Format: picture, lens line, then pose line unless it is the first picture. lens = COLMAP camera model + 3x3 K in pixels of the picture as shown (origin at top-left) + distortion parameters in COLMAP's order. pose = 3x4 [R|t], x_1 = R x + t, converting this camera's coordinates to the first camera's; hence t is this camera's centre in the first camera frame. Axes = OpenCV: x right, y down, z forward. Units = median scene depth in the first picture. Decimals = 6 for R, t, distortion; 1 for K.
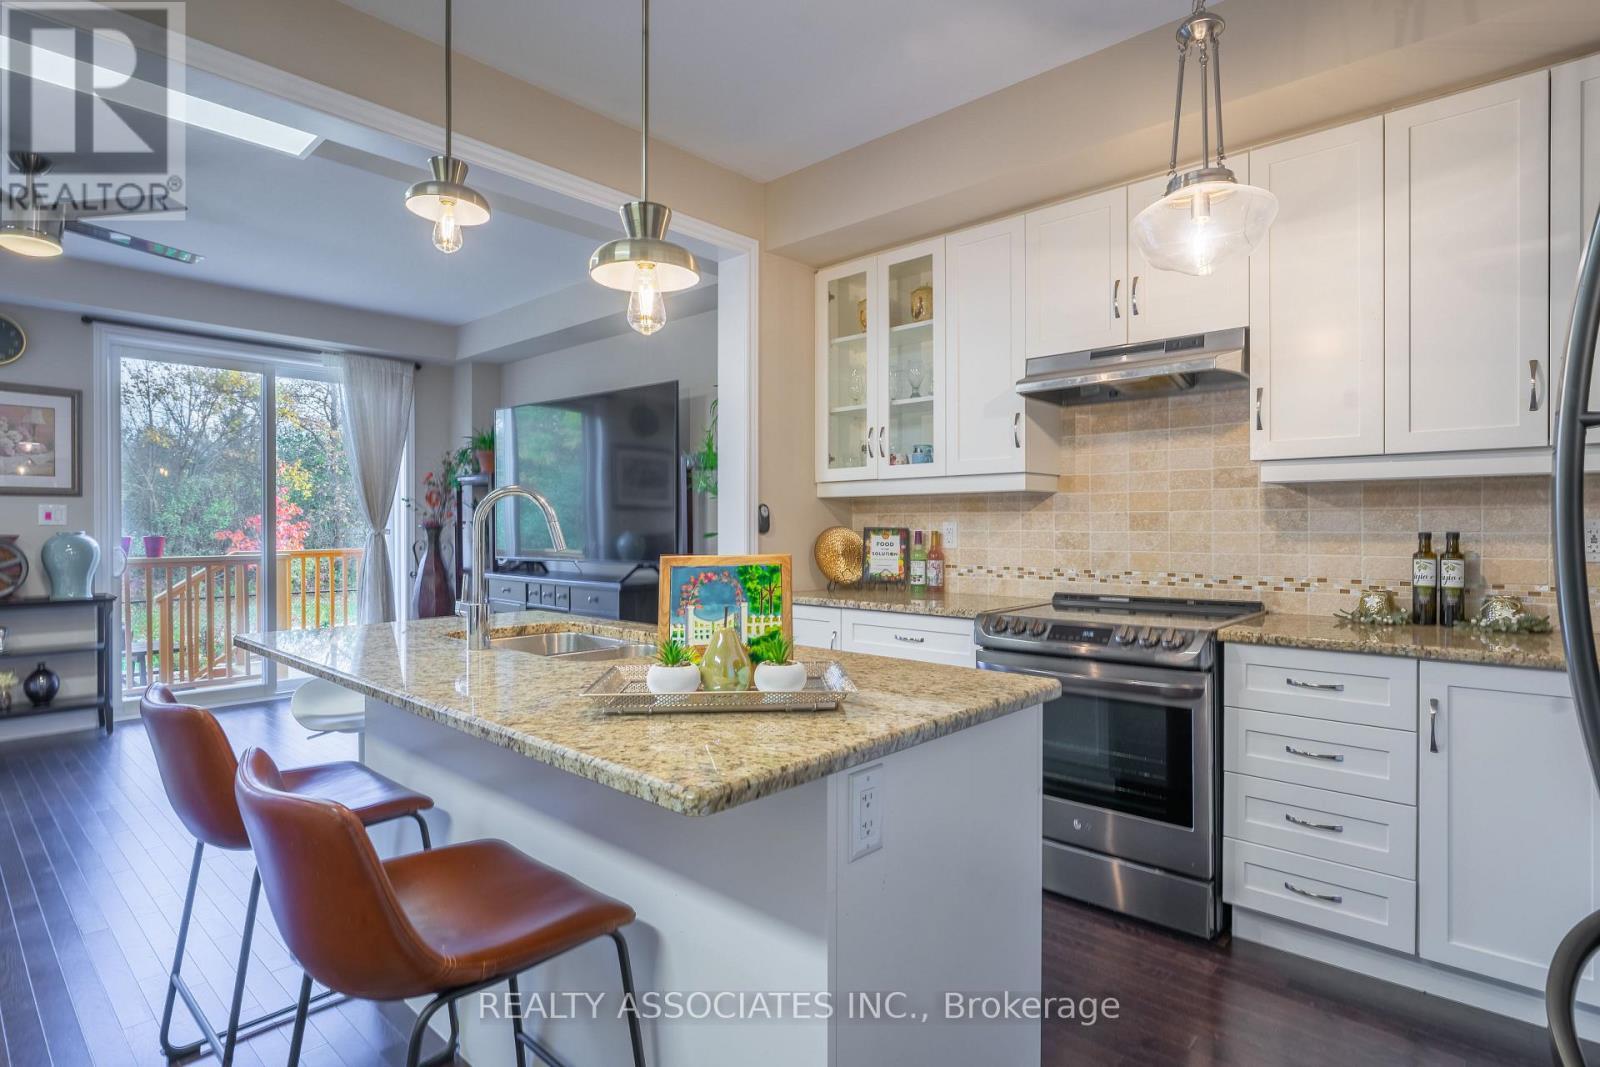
lens RADIAL K [[821.1, 0, 805.1], [0, 821.1, 528.5], [0, 0, 1]] dist [-0.005379, -0.000506]
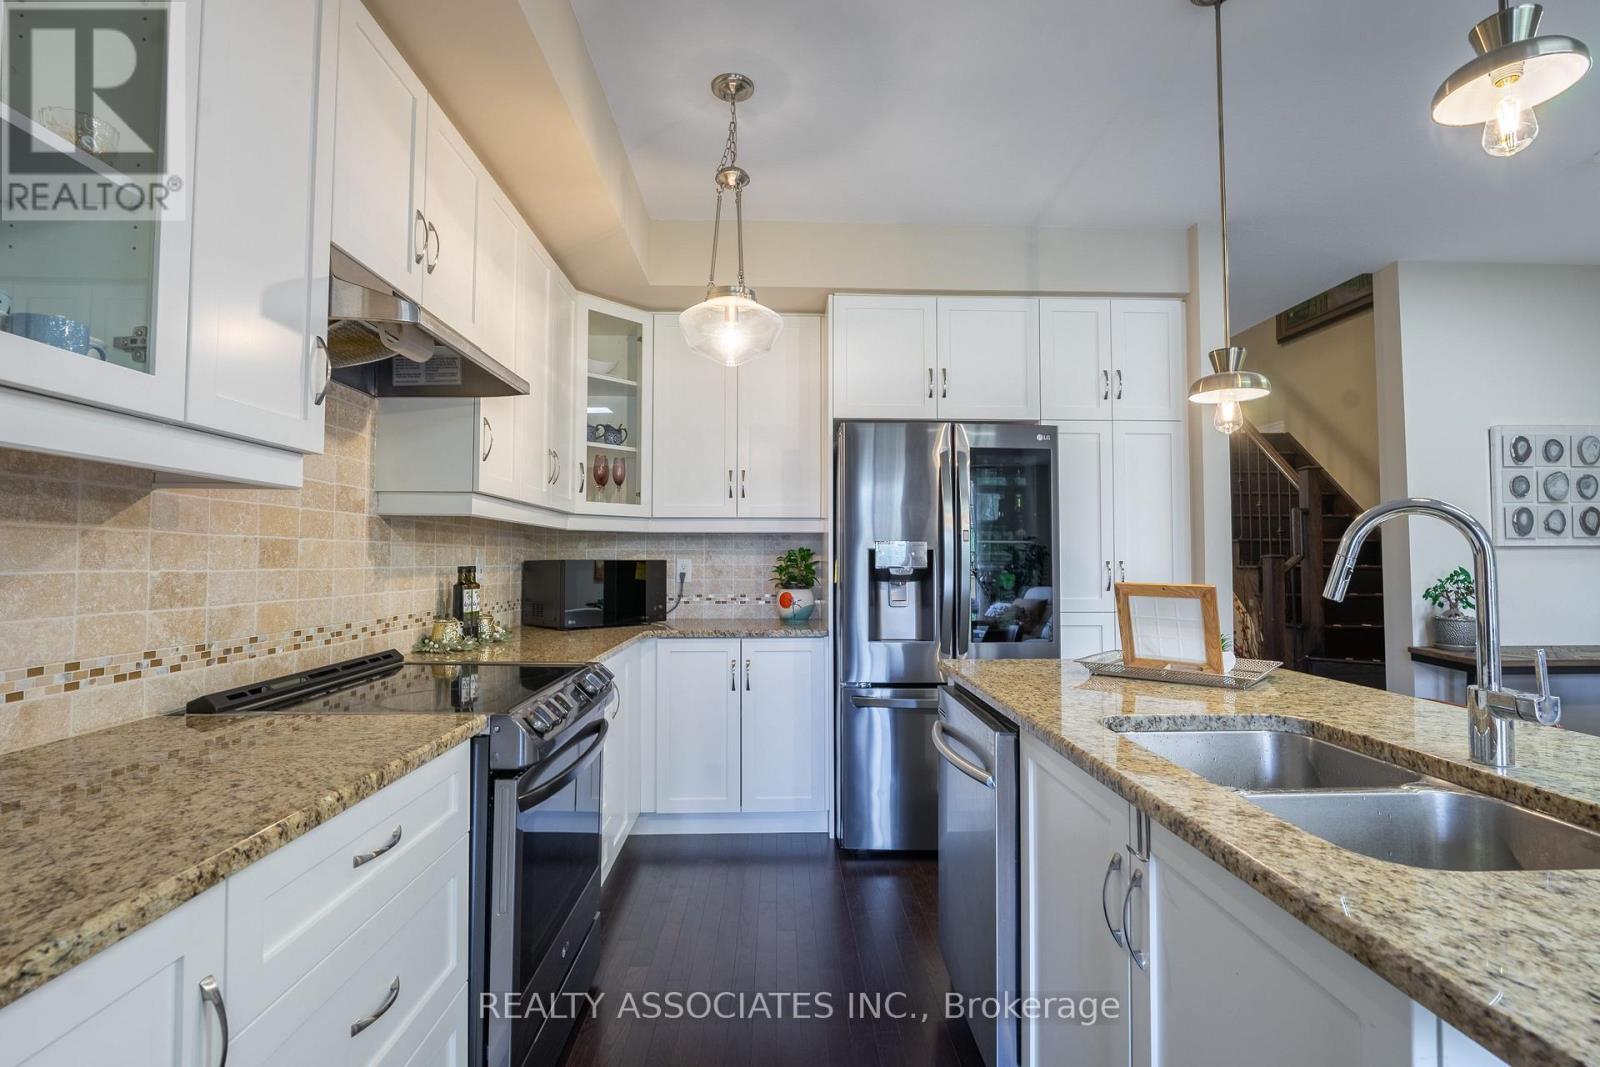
lens RADIAL K [[754.3, 0, 800.0], [0, 754.3, 533.5], [0, 0, 1]] dist [-0.000917, 0.000133]
pose [[-0.695036, 0.026473, 0.718487, -0.223292], [0.000615, 0.999343, -0.036227, -0.001980], [-0.718975, -0.024737, -0.694596, 0.893430]]
